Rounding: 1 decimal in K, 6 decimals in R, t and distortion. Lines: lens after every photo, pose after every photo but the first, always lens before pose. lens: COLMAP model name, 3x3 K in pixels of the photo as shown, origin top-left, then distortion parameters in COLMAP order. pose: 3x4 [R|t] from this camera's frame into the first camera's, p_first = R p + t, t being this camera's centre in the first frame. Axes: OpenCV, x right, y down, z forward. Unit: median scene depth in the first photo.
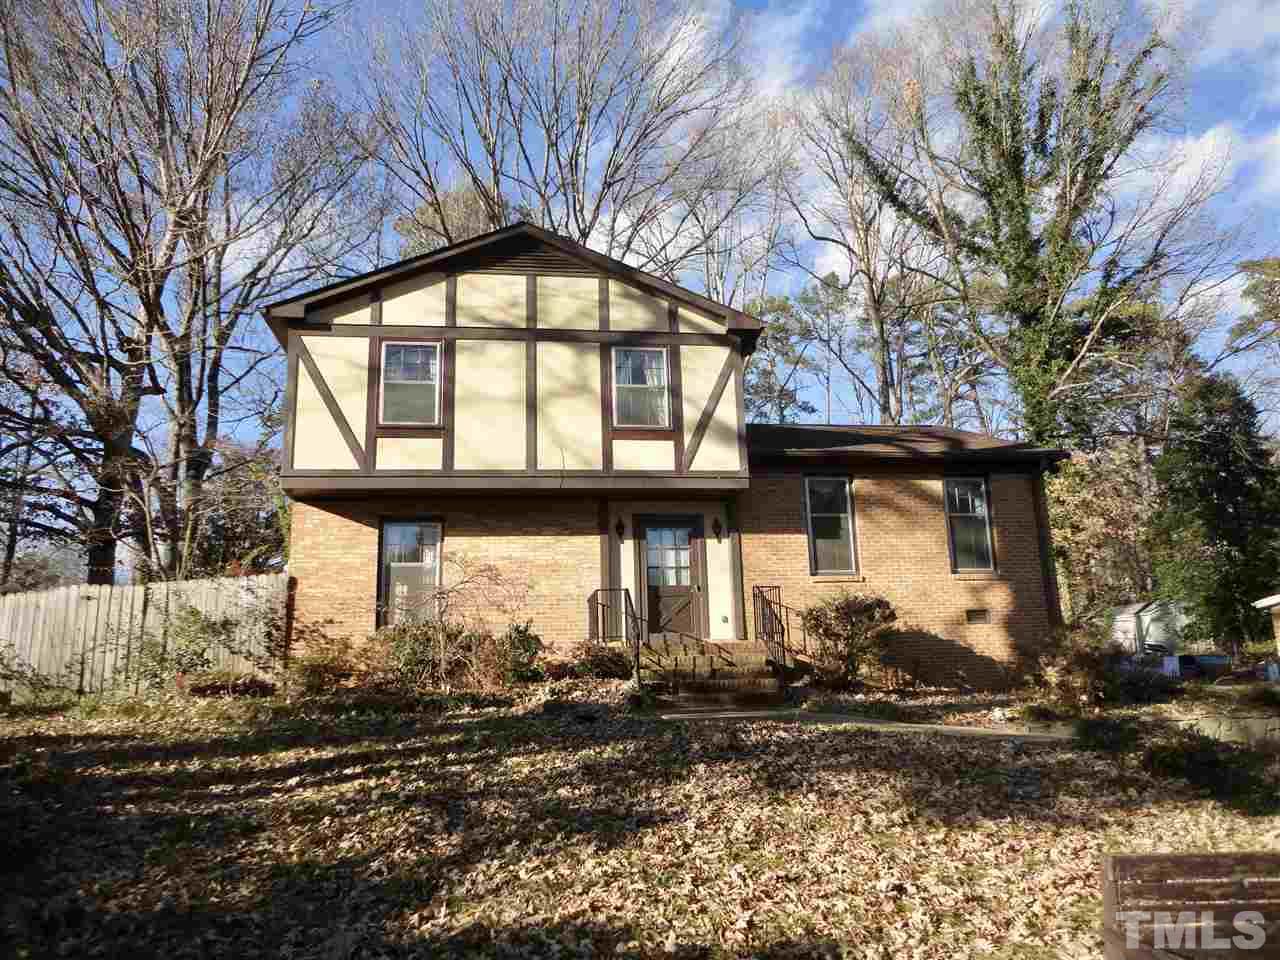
lens RADIAL K [[925.8, 0, 645.9], [0, 925.8, 479.1], [0, 0, 1]] dist [-0.007767, 0.005222]
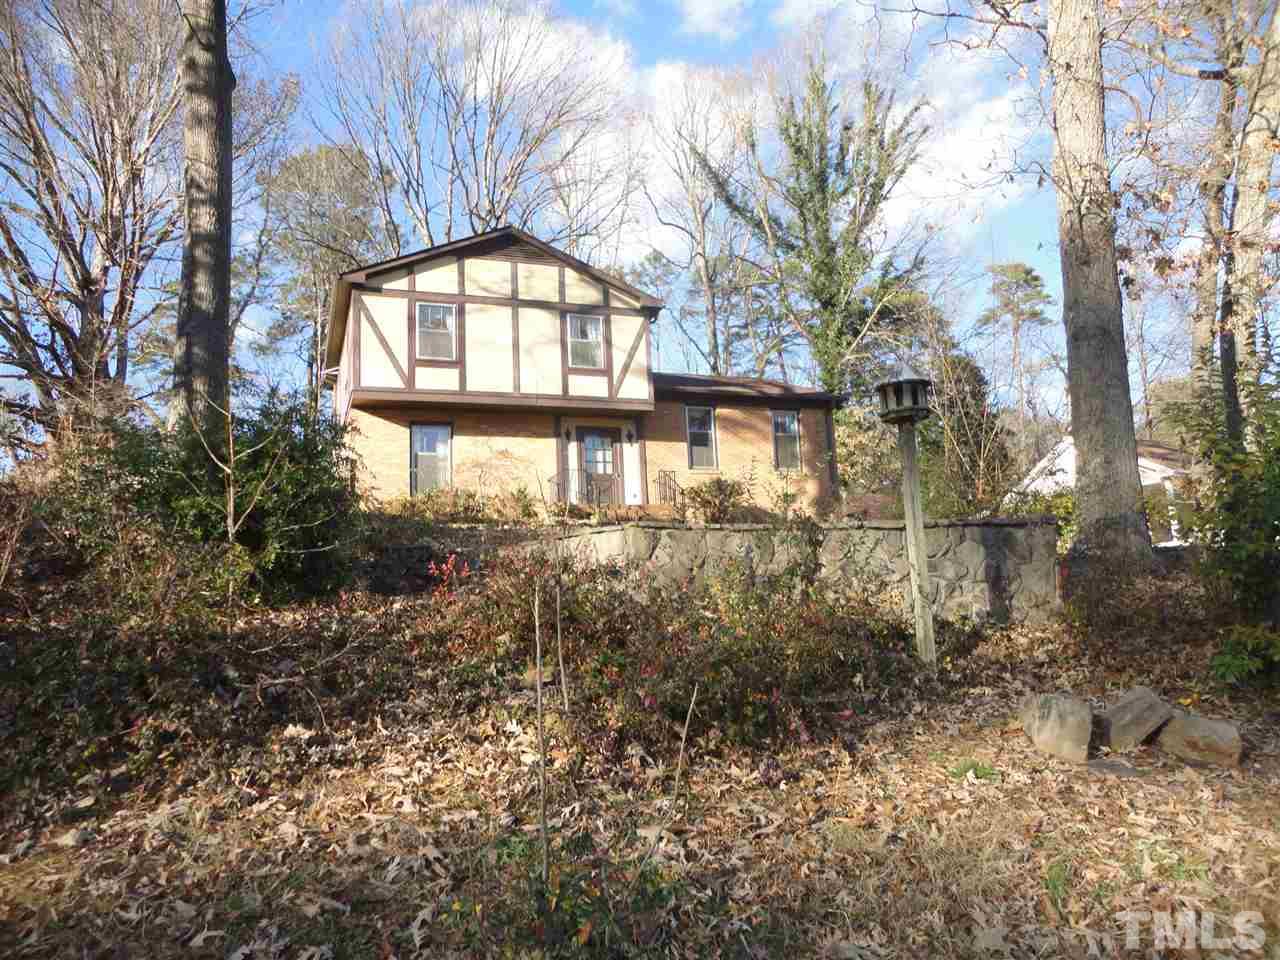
lens RADIAL K [[925.8, 0, 636.2], [0, 925.8, 479.9], [0, 0, 1]] dist [-0.007767, 0.005222]
pose [[0.980407, 0.019311, 0.196036, -0.212683], [-0.028138, 0.998707, 0.042339, 0.059640], [-0.194965, -0.047026, 0.979682, -0.503425]]
